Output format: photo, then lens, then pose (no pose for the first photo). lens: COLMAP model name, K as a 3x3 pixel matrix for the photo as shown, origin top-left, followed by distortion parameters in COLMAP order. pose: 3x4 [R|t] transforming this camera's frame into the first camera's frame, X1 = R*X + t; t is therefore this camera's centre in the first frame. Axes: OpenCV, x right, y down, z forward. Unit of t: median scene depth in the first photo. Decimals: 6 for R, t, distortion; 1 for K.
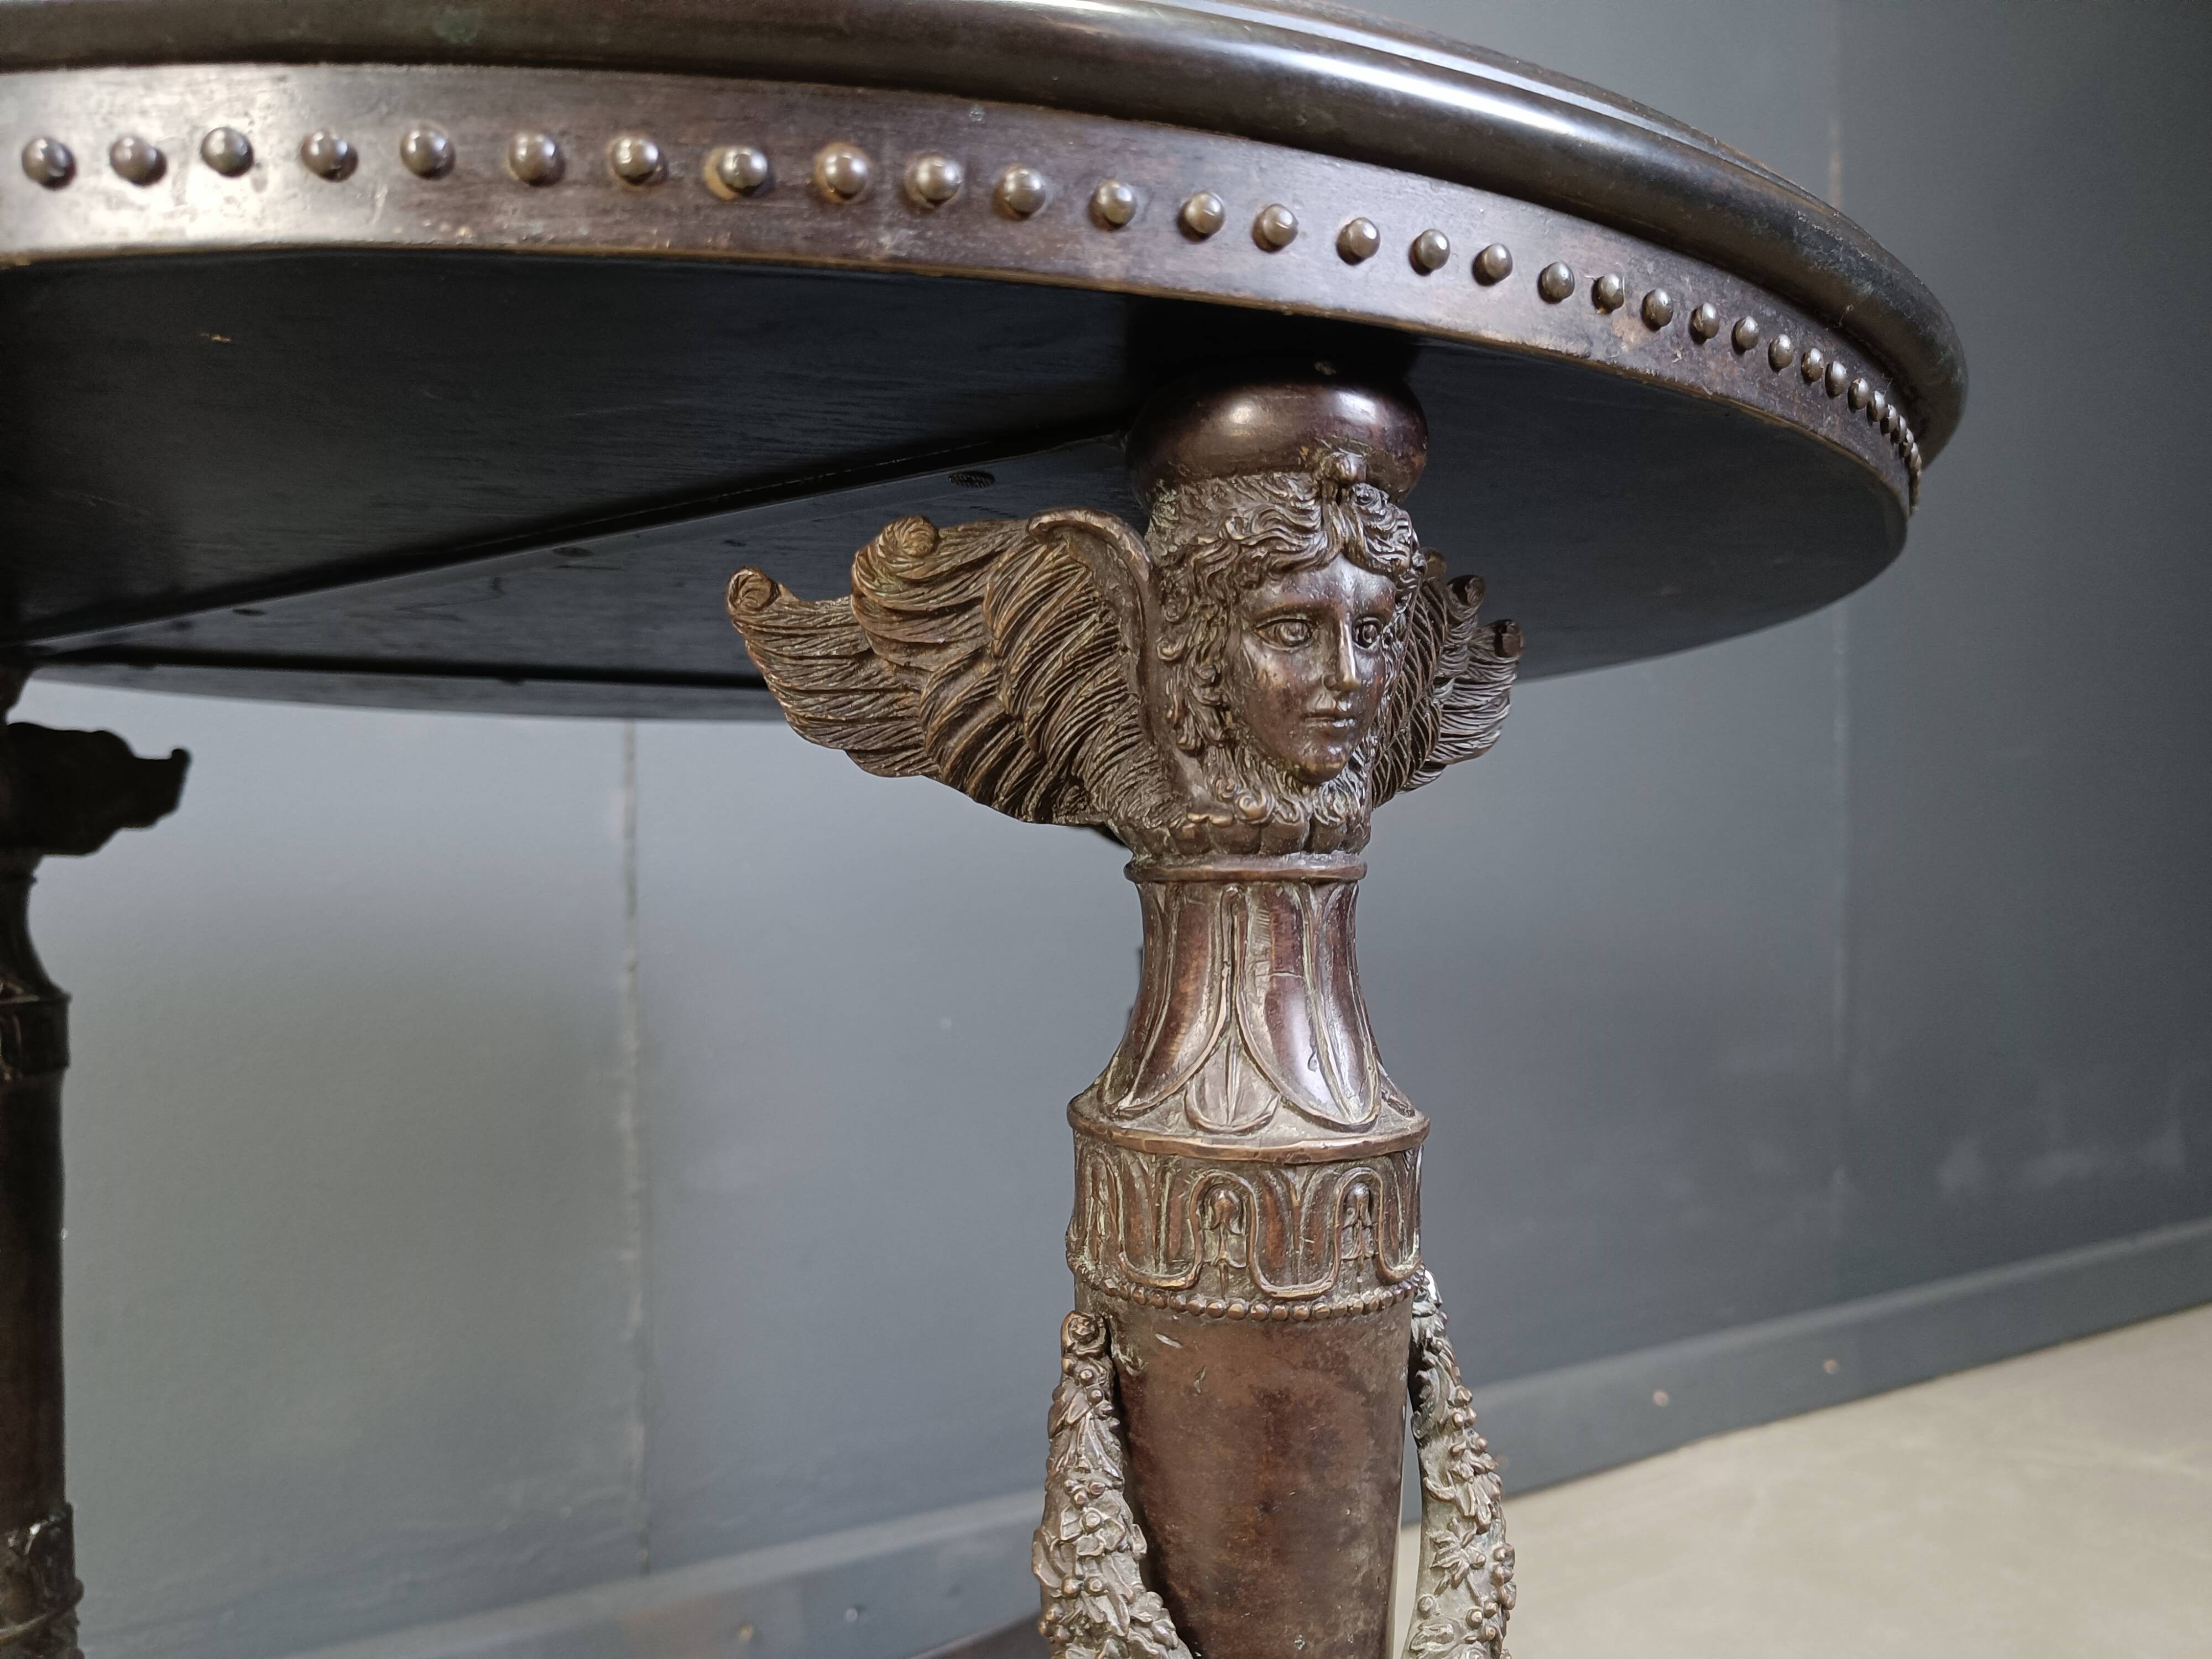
lens RADIAL K [[1575.6, 0, 1081.7], [0, 1575.6, 838.0], [0, 0, 1]] dist [0.012861, -0.004993]
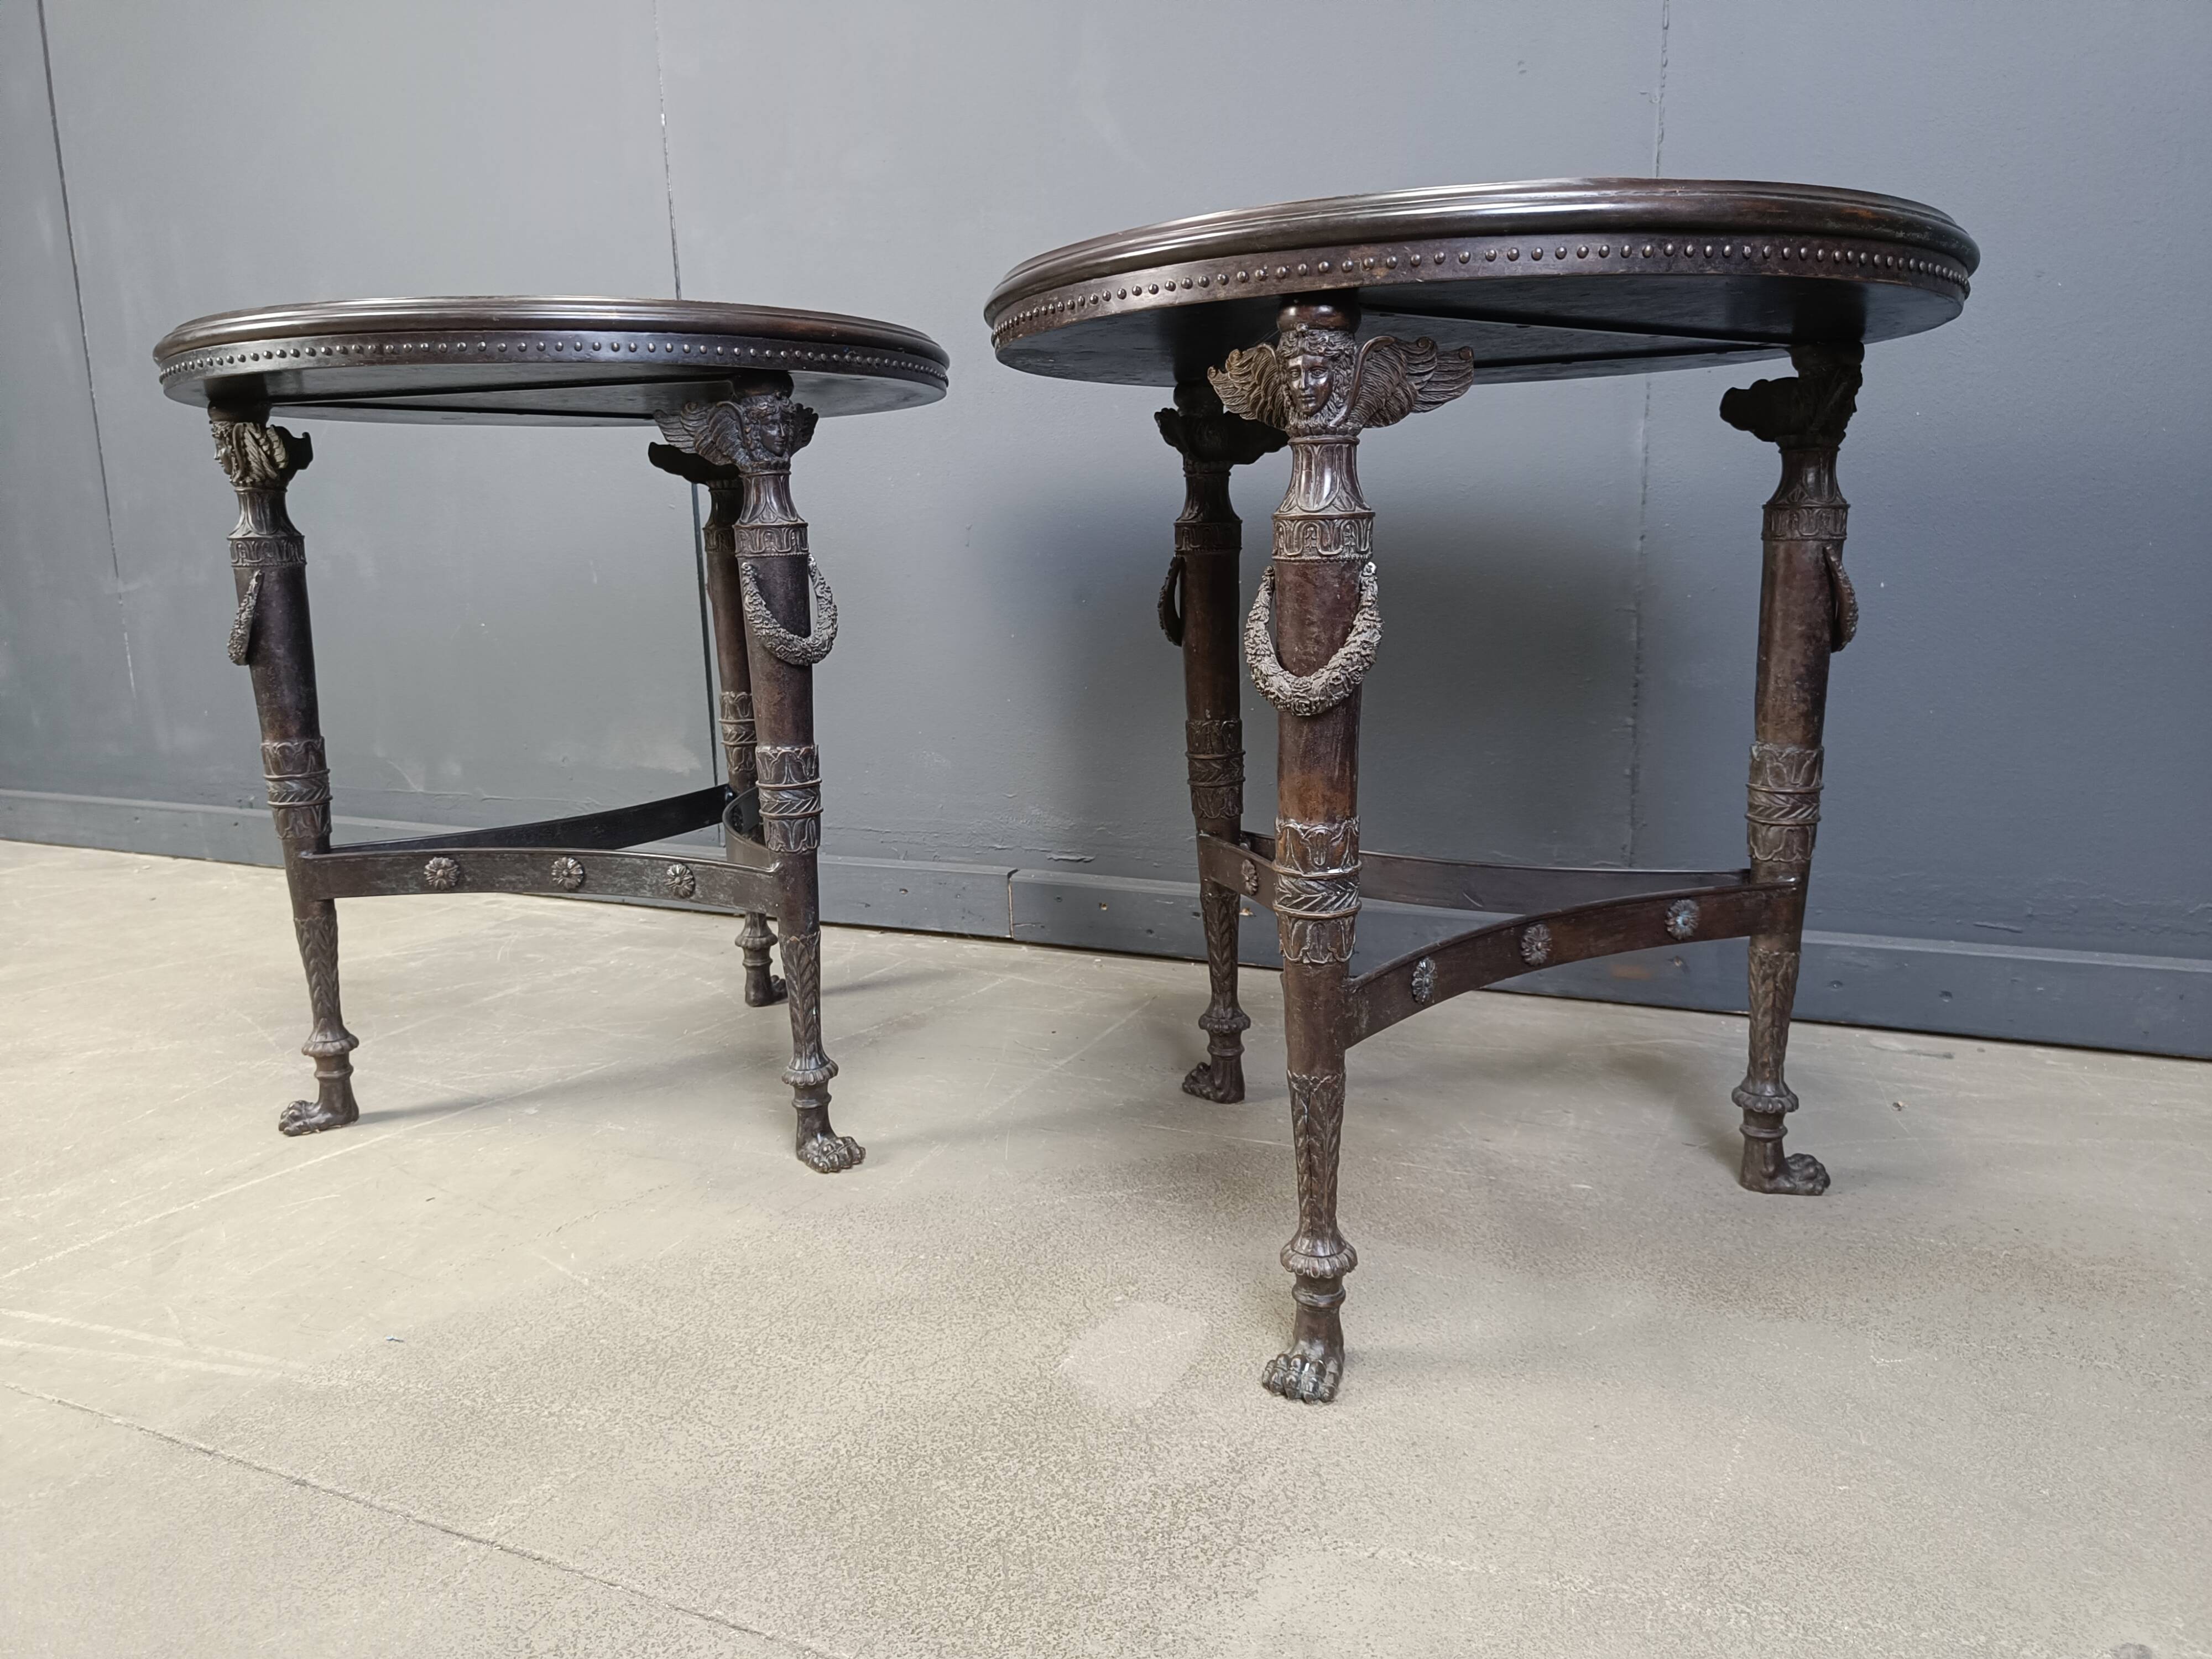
lens RADIAL K [[1549.8, 0, 1104.3], [0, 1549.8, 815.7], [0, 0, 1]] dist [0.012717, -0.006204]
pose [[0.612961, 0.141690, -0.777305, 2.764262], [0.026811, 0.979493, 0.199688, 0.141756], [0.789658, -0.143241, 0.596592, -1.634217]]
